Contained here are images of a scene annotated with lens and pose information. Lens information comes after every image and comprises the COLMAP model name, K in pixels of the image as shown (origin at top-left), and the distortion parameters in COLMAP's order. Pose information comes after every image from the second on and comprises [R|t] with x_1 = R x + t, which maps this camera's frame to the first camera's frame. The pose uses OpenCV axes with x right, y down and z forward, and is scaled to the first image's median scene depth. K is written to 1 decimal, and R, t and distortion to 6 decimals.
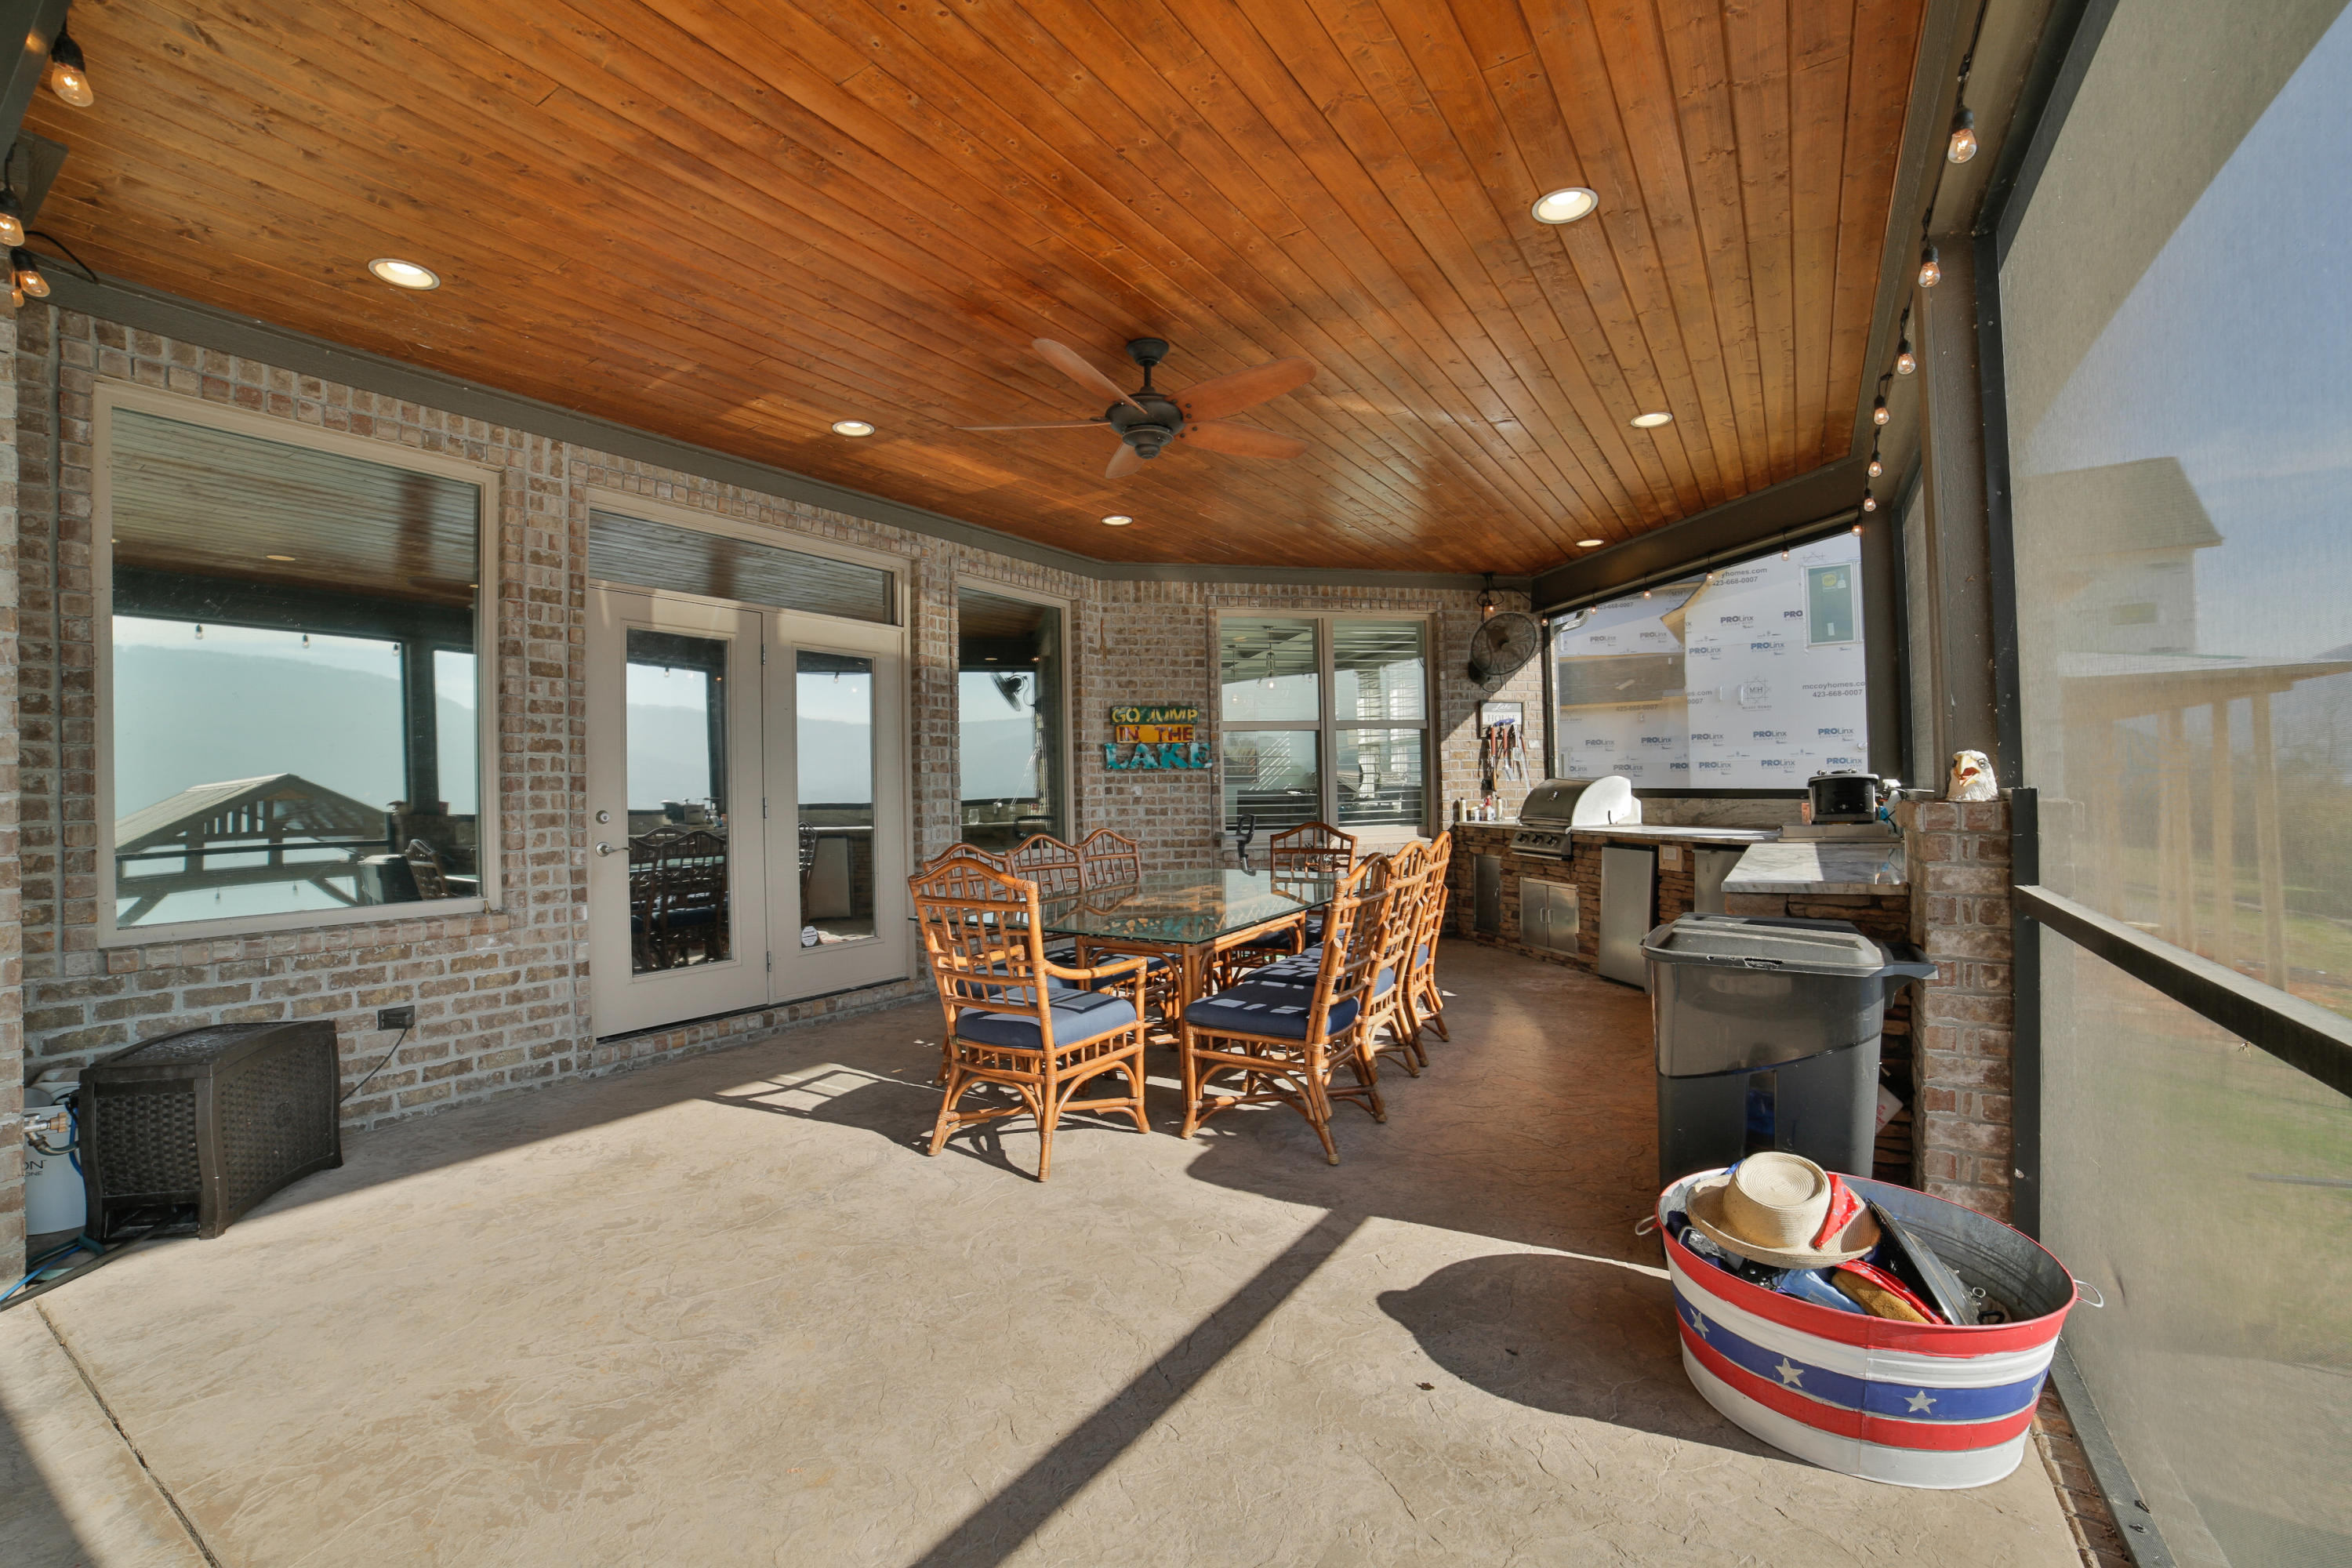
lens RADIAL K [[1006.3, 0, 1160.8], [0, 1006.3, 779.5], [0, 0, 1]] dist [-0.083772, 0.026612]
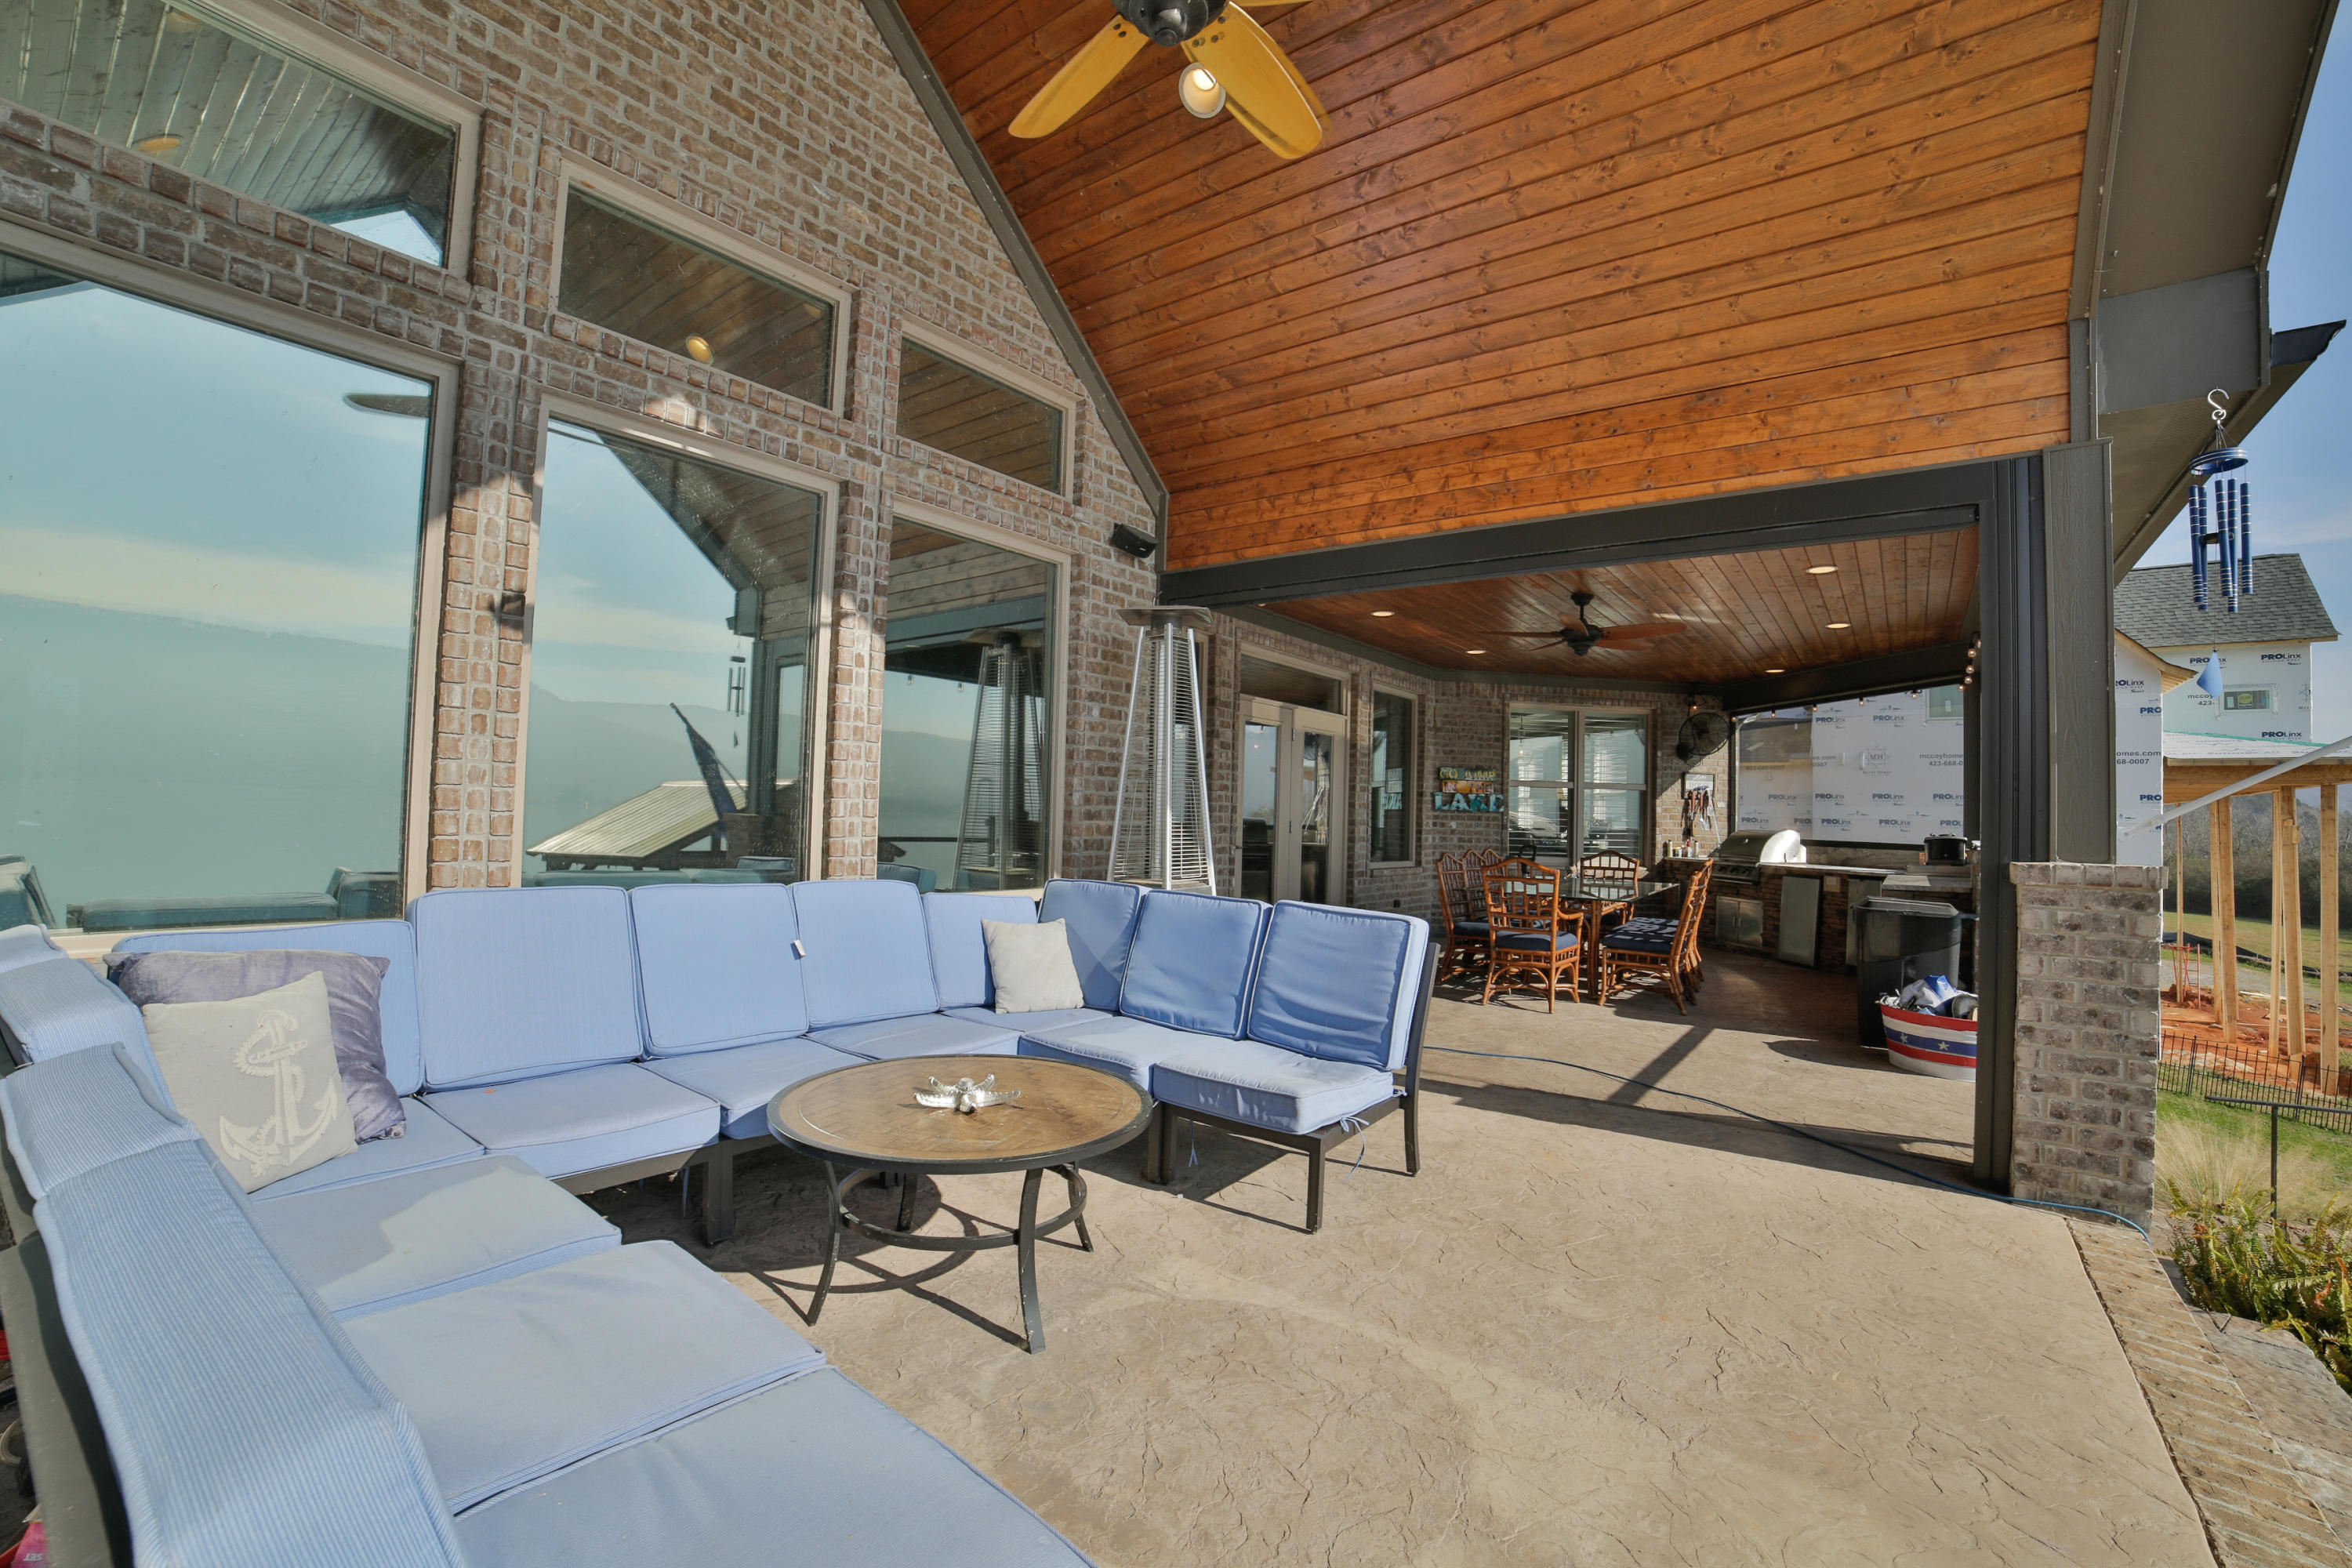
lens RADIAL K [[1006.3, 0, 1175.6], [0, 1006.3, 786.6], [0, 0, 1]] dist [-0.083772, 0.026612]
pose [[0.996472, 0.045130, -0.070763, -0.326774], [-0.046494, 0.998761, -0.017753, 0.000002], [0.069874, 0.020981, 0.997335, -0.484298]]
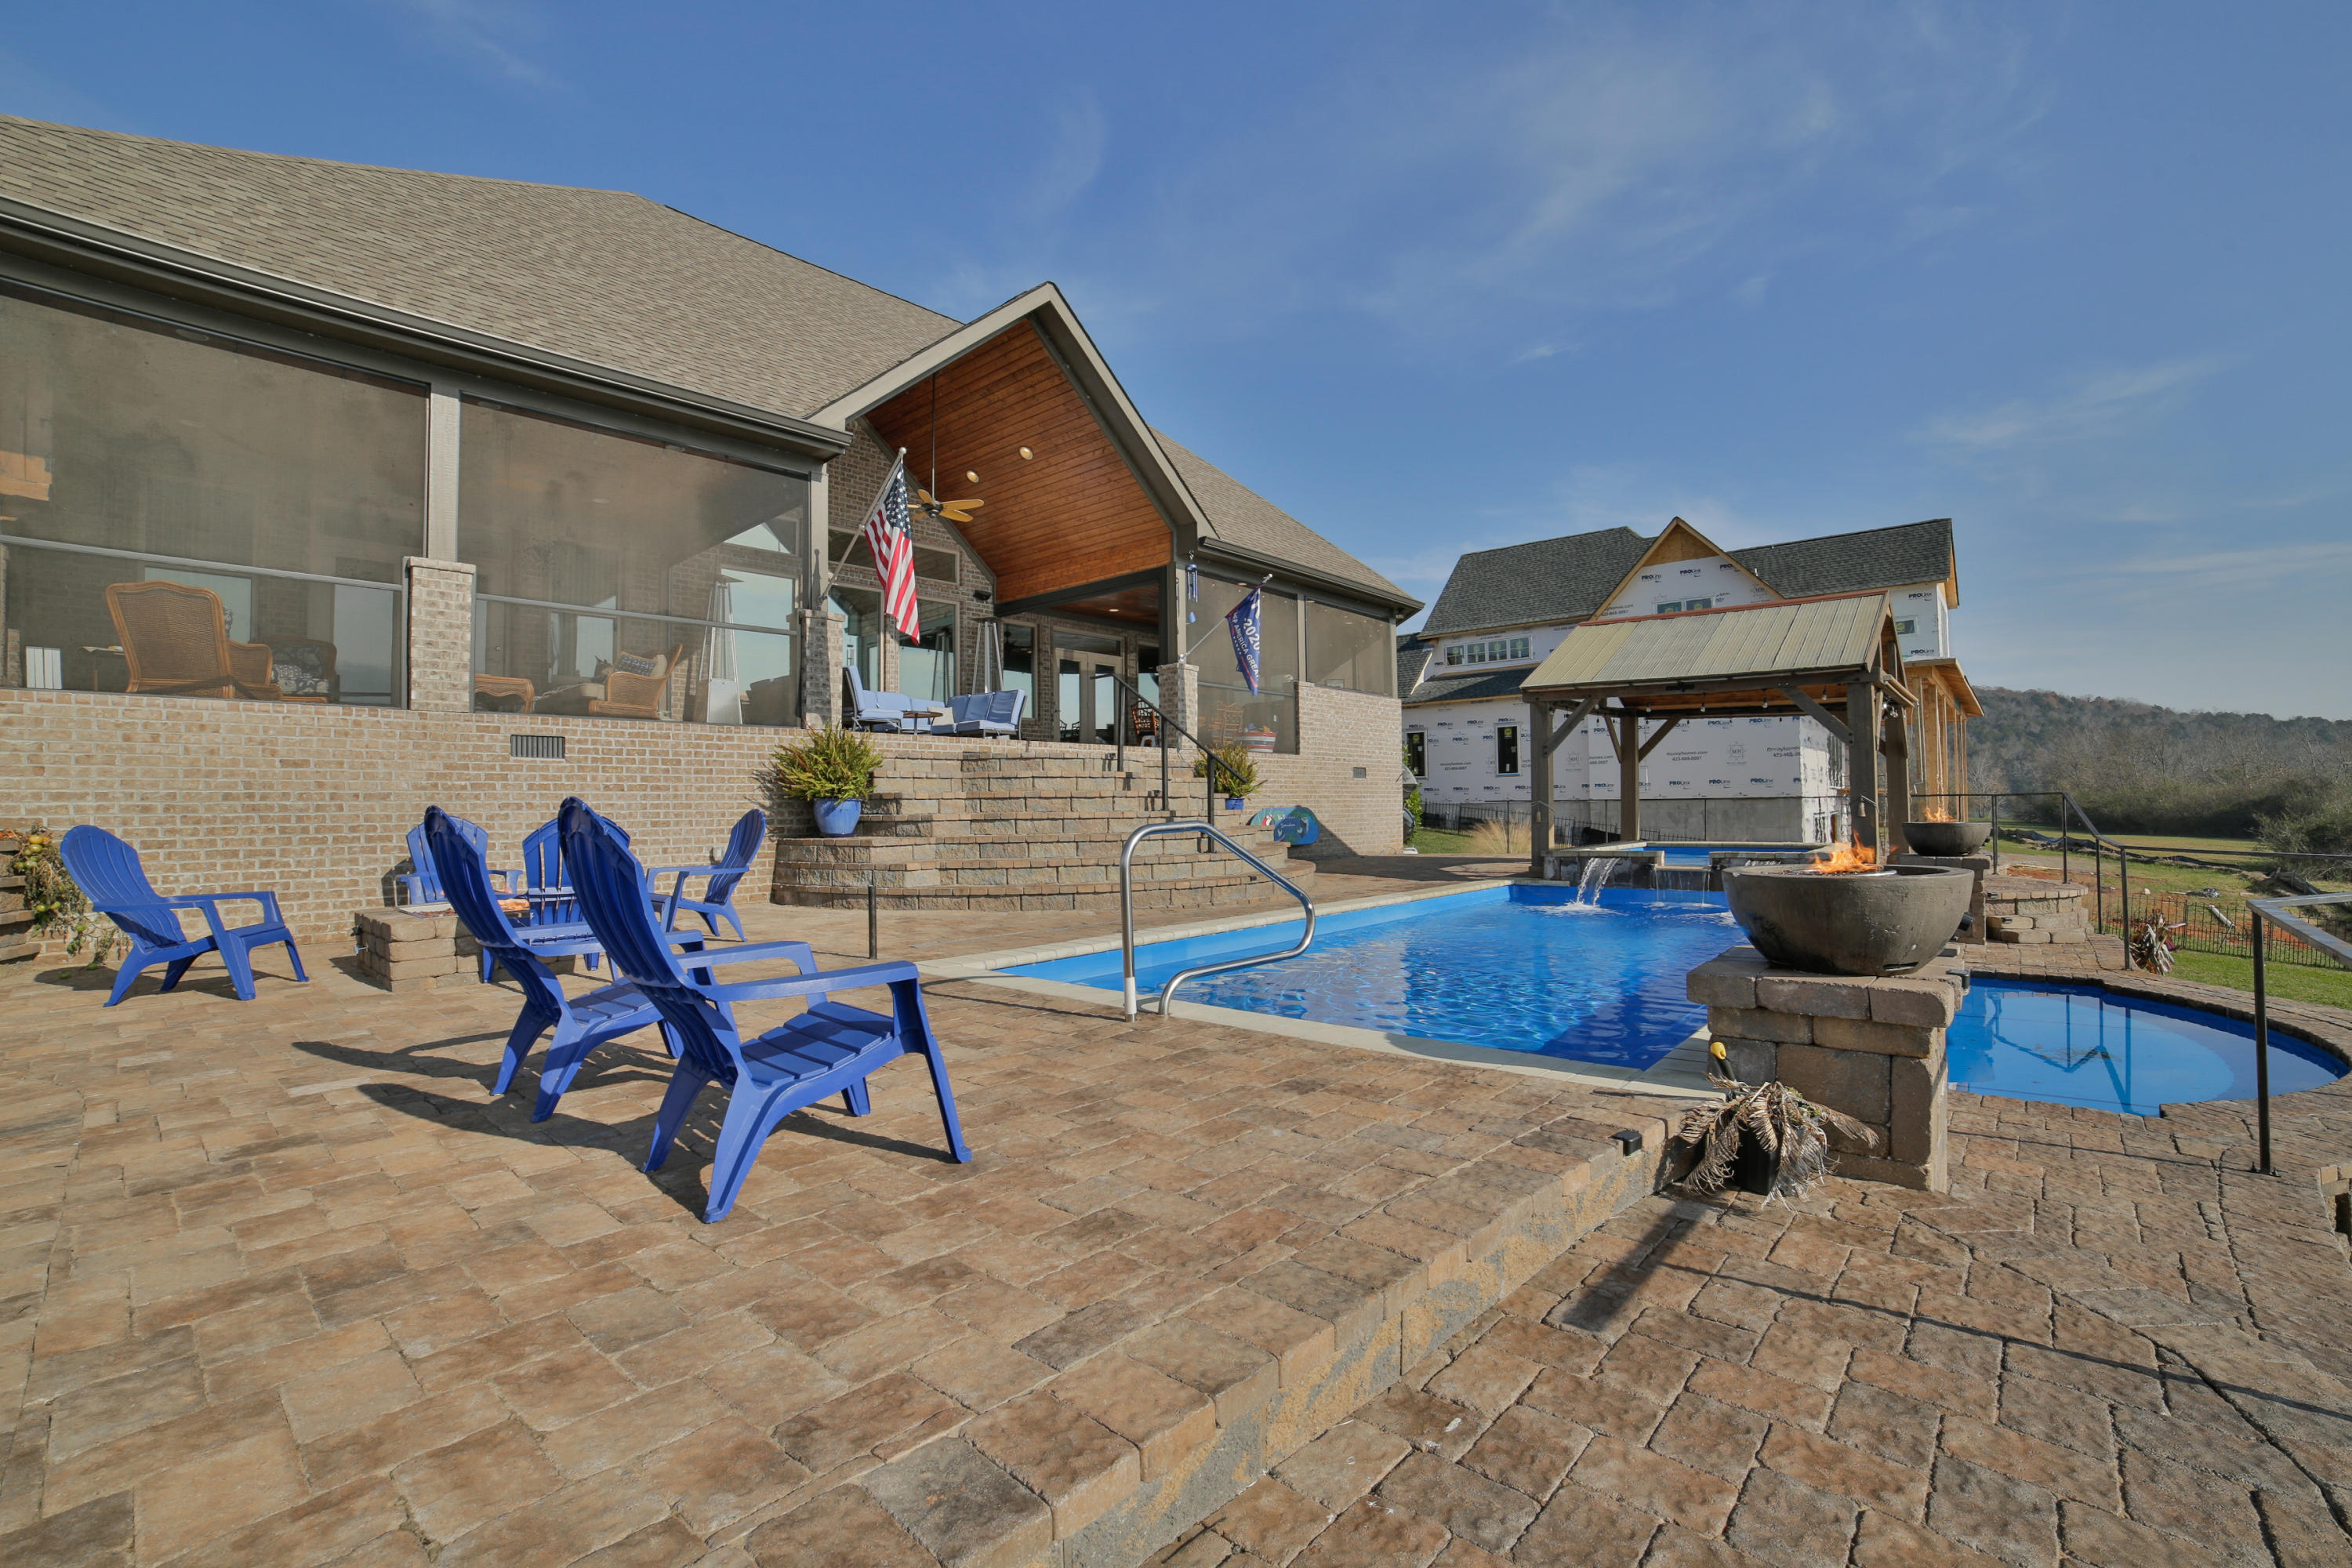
lens RADIAL K [[1006.3, 0, 1183.2], [0, 1006.3, 791.0], [0, 0, 1]] dist [-0.083772, 0.026612]
pose [[0.989766, 0.002210, -0.142681, 0.357091], [-0.002672, 0.999992, -0.003047, 0.255187], [0.142673, 0.003397, 0.989764, -1.920125]]
